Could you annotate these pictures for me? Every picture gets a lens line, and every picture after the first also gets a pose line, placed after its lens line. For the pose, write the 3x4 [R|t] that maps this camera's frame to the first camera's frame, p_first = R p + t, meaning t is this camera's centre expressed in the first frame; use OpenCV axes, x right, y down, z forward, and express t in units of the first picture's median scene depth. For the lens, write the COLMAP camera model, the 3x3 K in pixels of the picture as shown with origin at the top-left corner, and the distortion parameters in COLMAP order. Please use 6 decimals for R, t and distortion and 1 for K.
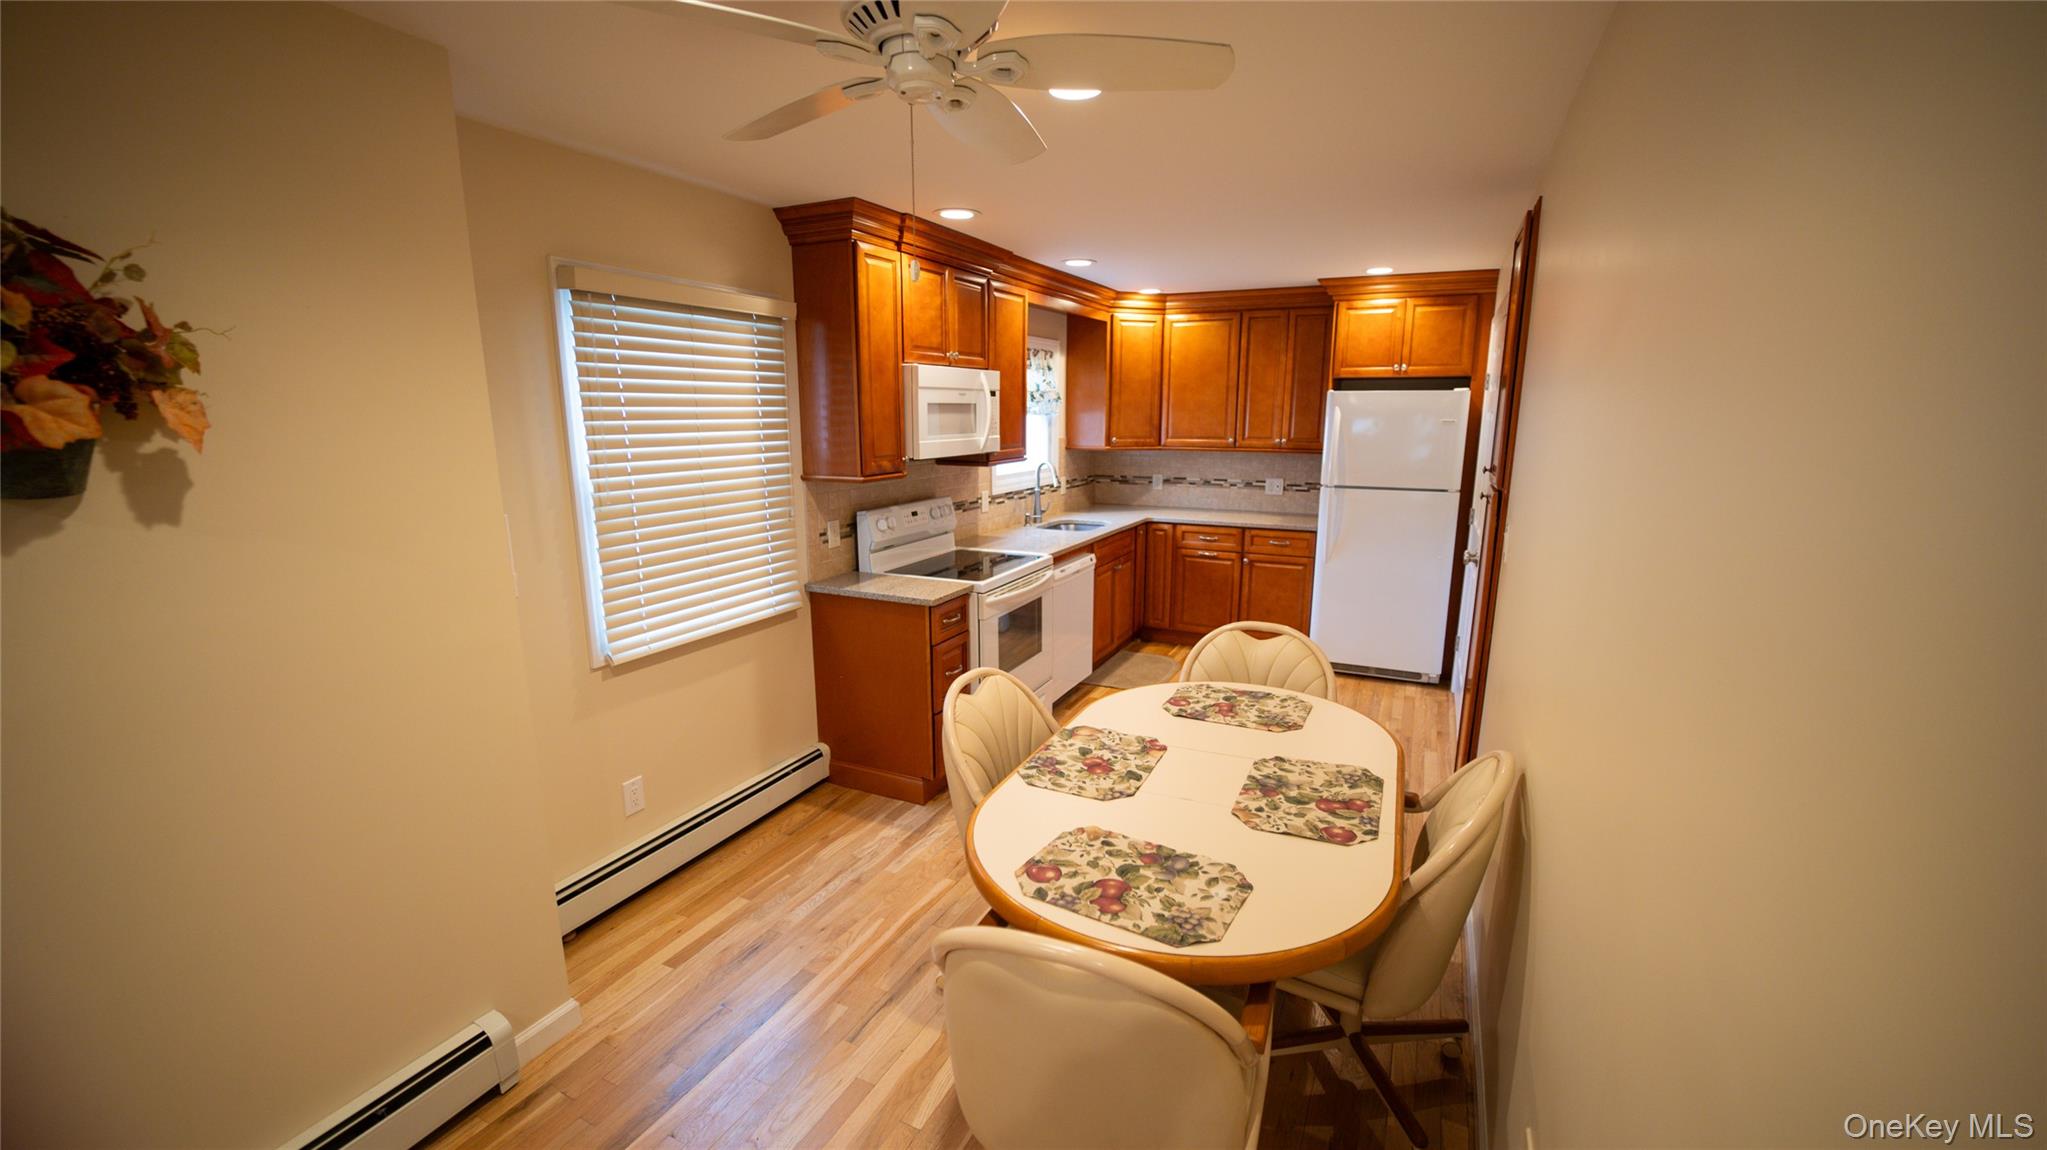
lens RADIAL K [[830.9, 0, 1019.4], [0, 830.9, 579.0], [0, 0, 1]] dist [-0.027964, 0.000604]
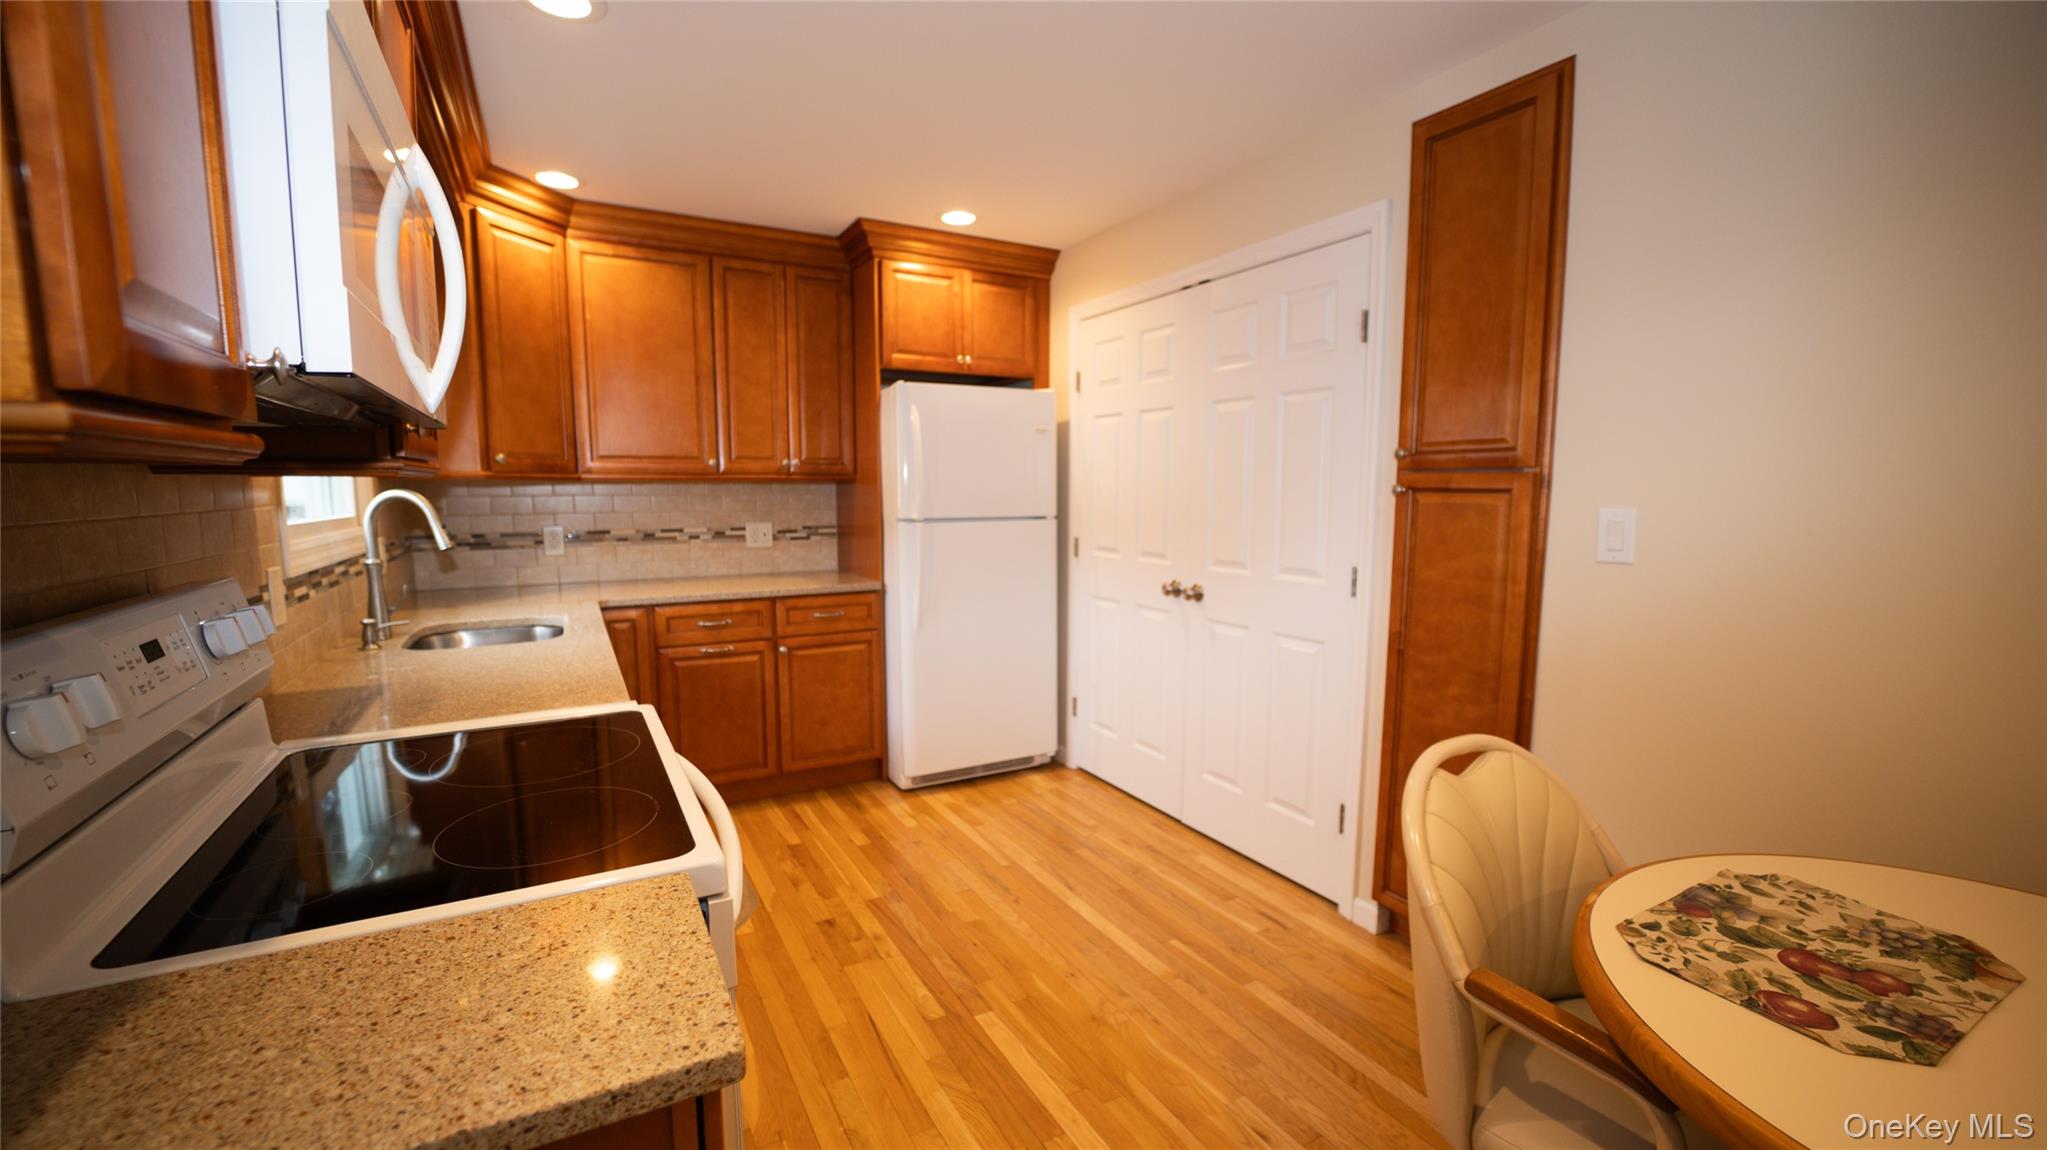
lens RADIAL K [[830.9, 0, 1023.7], [0, 830.9, 588.2], [0, 0, 1]] dist [-0.027964, 0.000604]
pose [[0.571900, -0.098721, 0.814361, -0.126411], [0.162408, 0.986708, 0.005560, -0.042383], [-0.804086, 0.129079, 0.580332, 0.490101]]
